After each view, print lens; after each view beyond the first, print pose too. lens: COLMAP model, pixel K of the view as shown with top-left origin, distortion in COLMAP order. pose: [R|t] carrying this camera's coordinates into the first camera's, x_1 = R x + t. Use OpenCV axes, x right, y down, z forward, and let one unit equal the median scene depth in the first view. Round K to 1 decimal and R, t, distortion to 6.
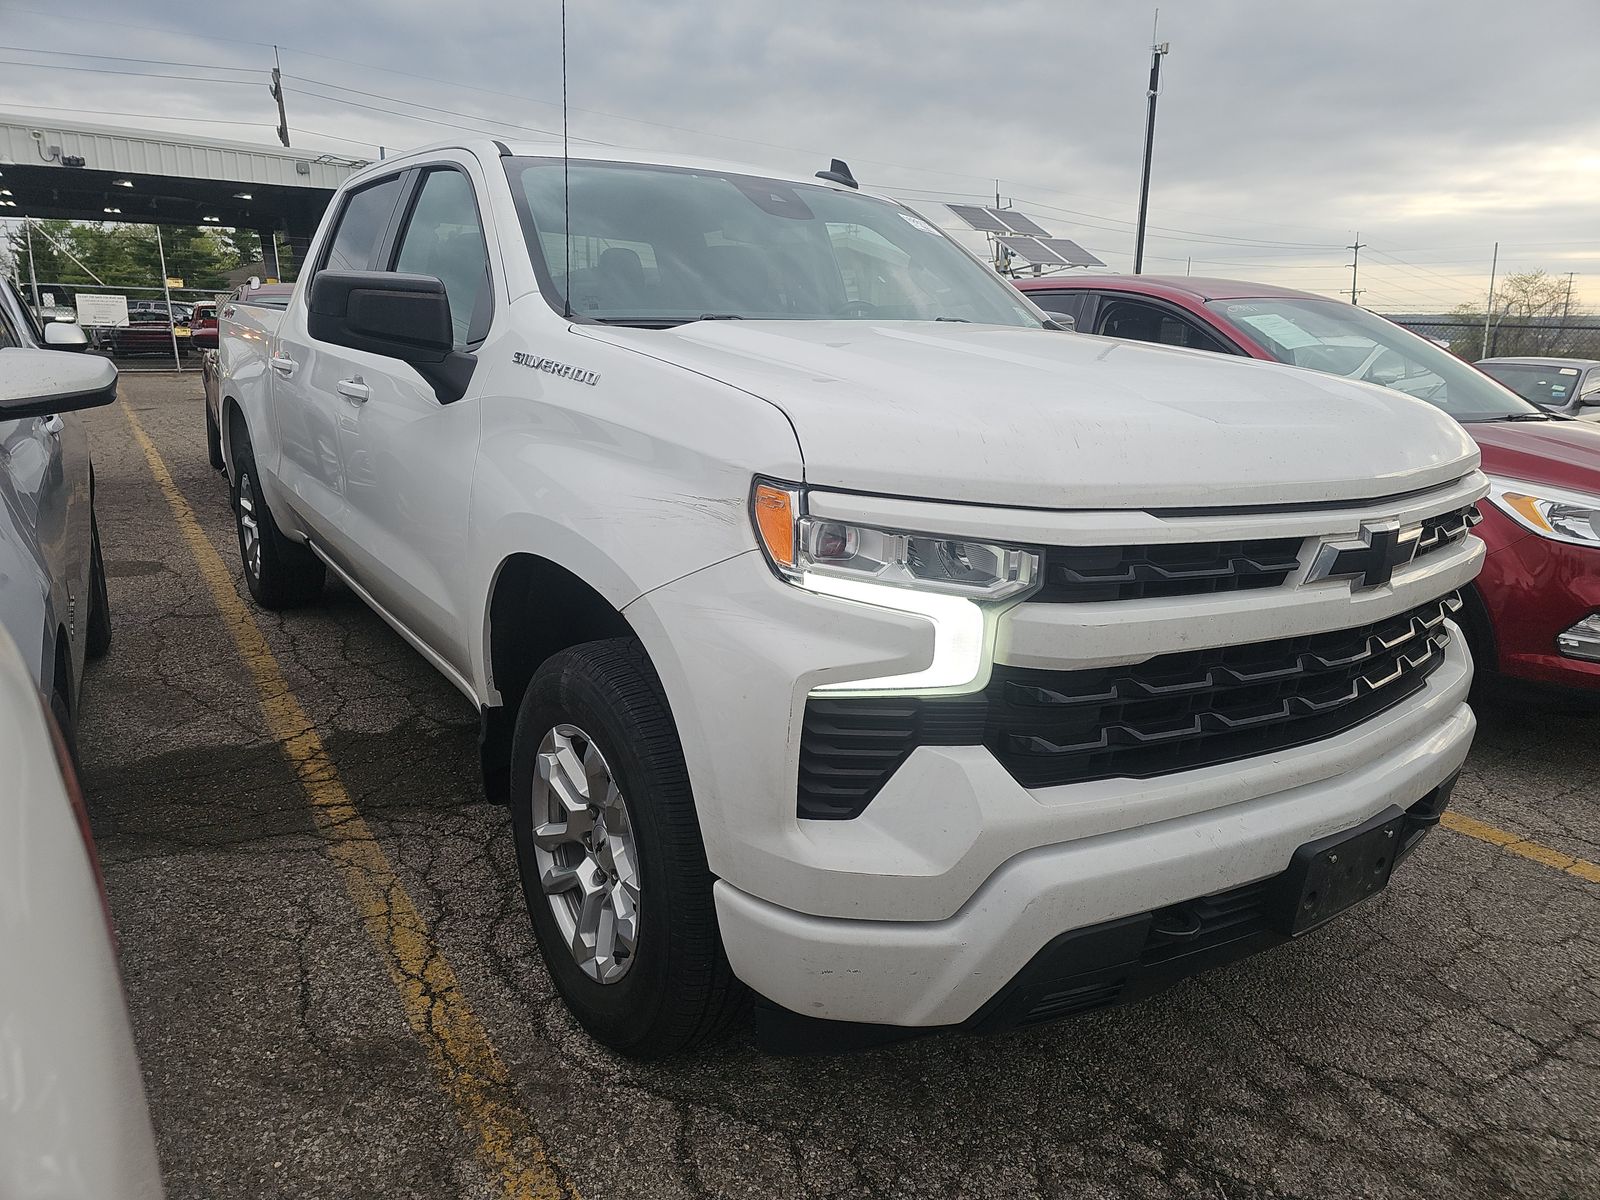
lens RADIAL K [[1077.6, 0, 802.9], [0, 1077.6, 596.0], [0, 0, 1]] dist [0.054446, -0.048604]
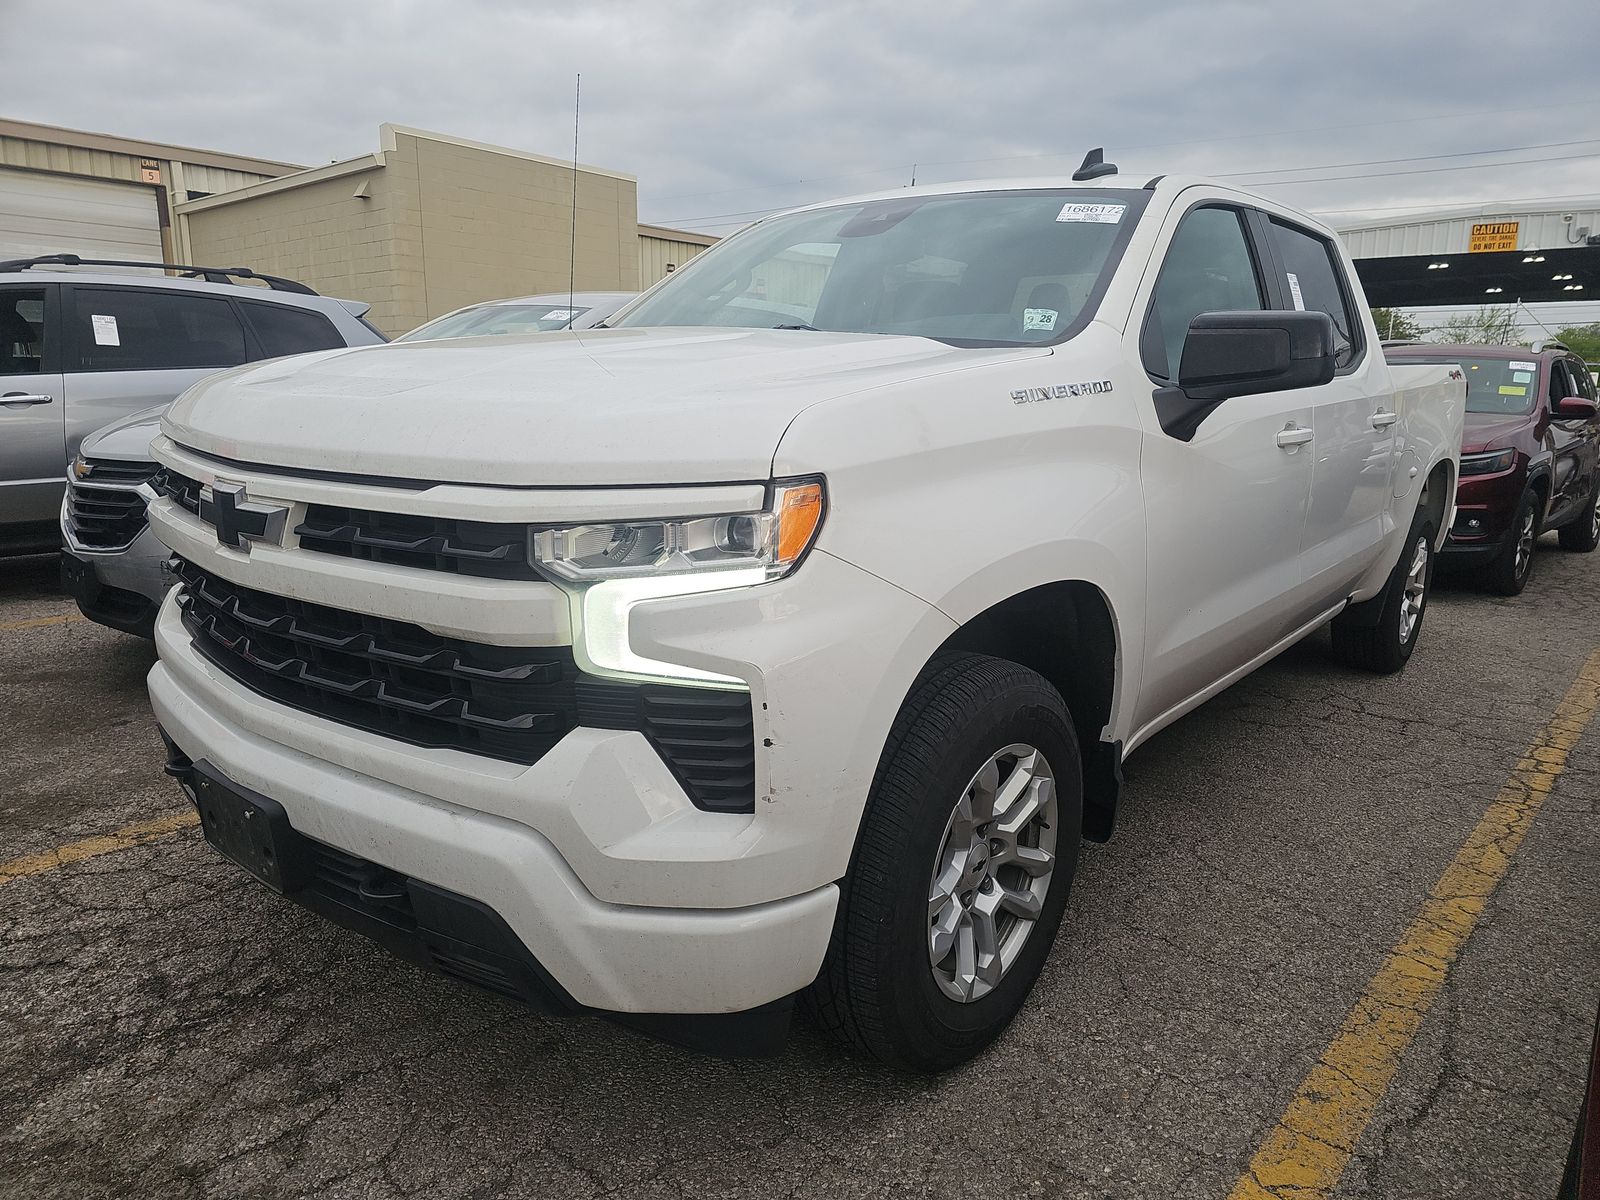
lens RADIAL K [[1077.6, 0, 796.8], [0, 1077.6, 602.6], [0, 0, 1]] dist [0.054446, -0.048604]
pose [[0.251663, 0.185330, -0.949904, 1.587724], [-0.252559, 0.960061, 0.120400, -0.208533], [0.934280, 0.209607, 0.288419, 1.164428]]
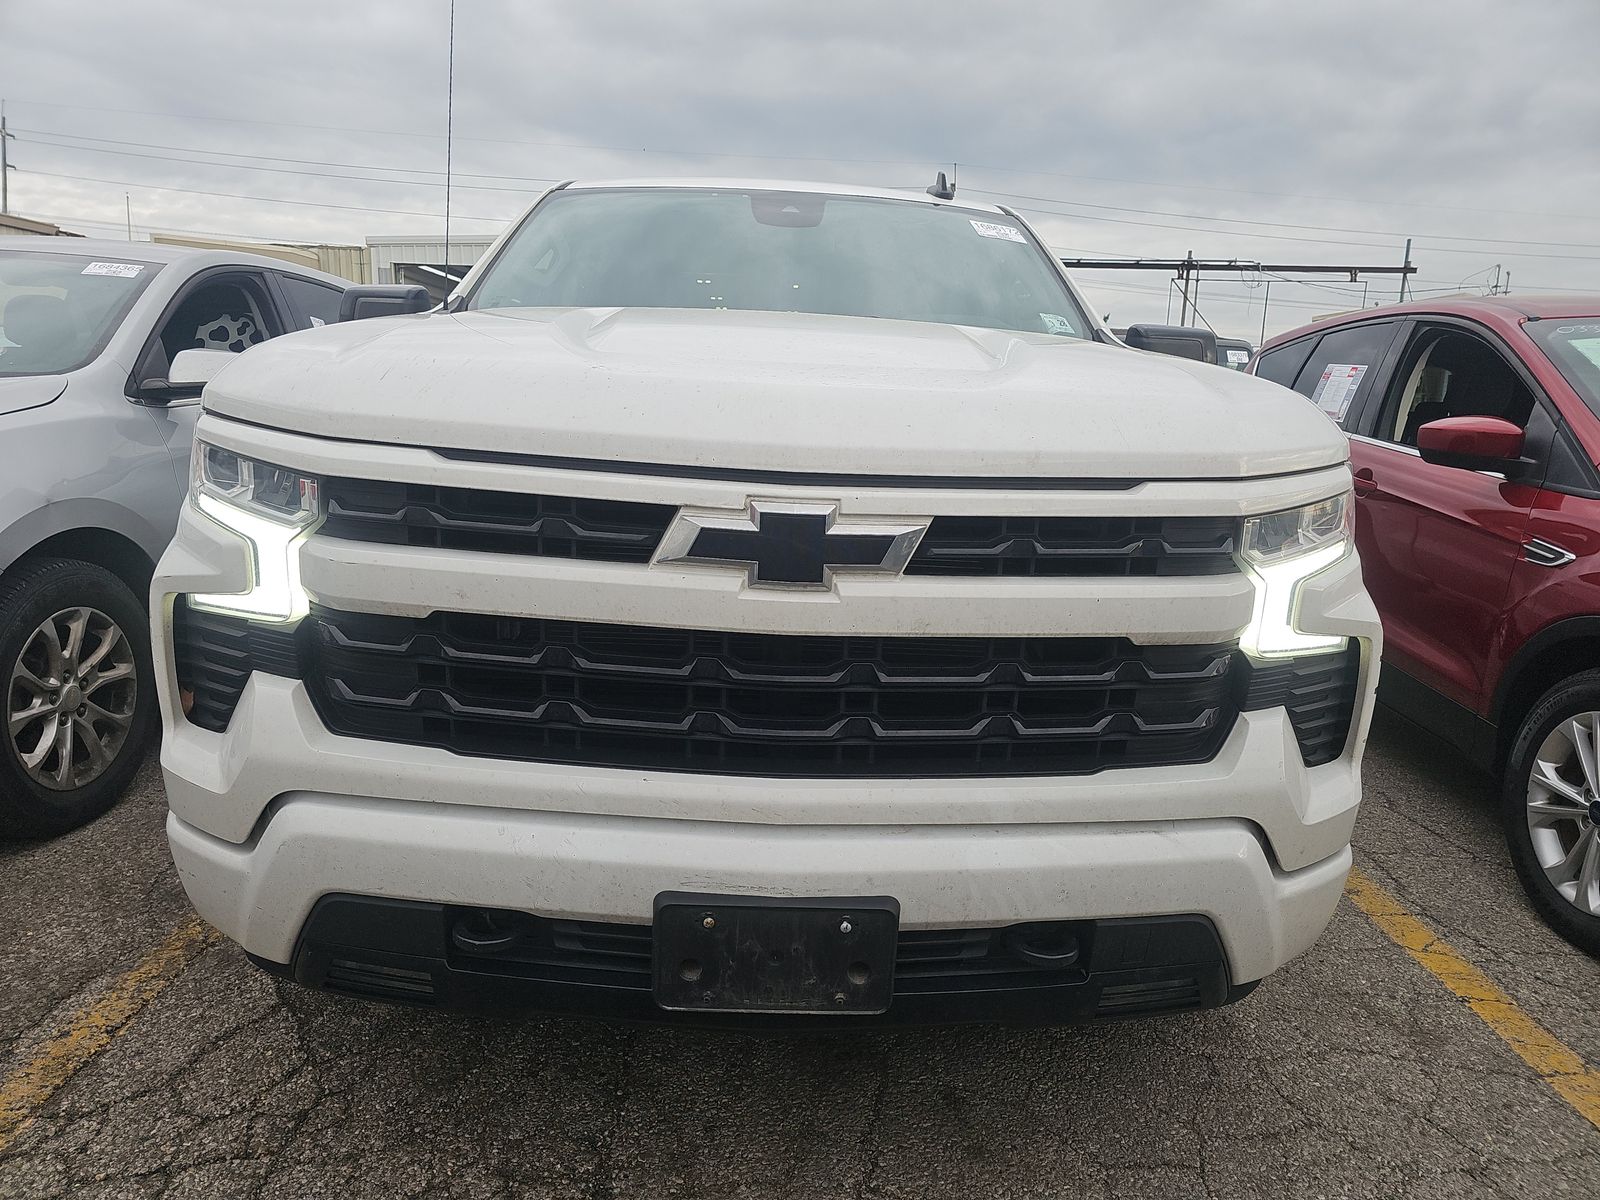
lens RADIAL K [[1077.6, 0, 797.9], [0, 1077.6, 597.7], [0, 0, 1]] dist [0.054446, -0.048604]
pose [[0.832352, 0.113346, -0.542533, 0.916317], [-0.153101, 0.987799, -0.028516, 0.020266], [0.532682, 0.106798, 0.839550, 0.339650]]
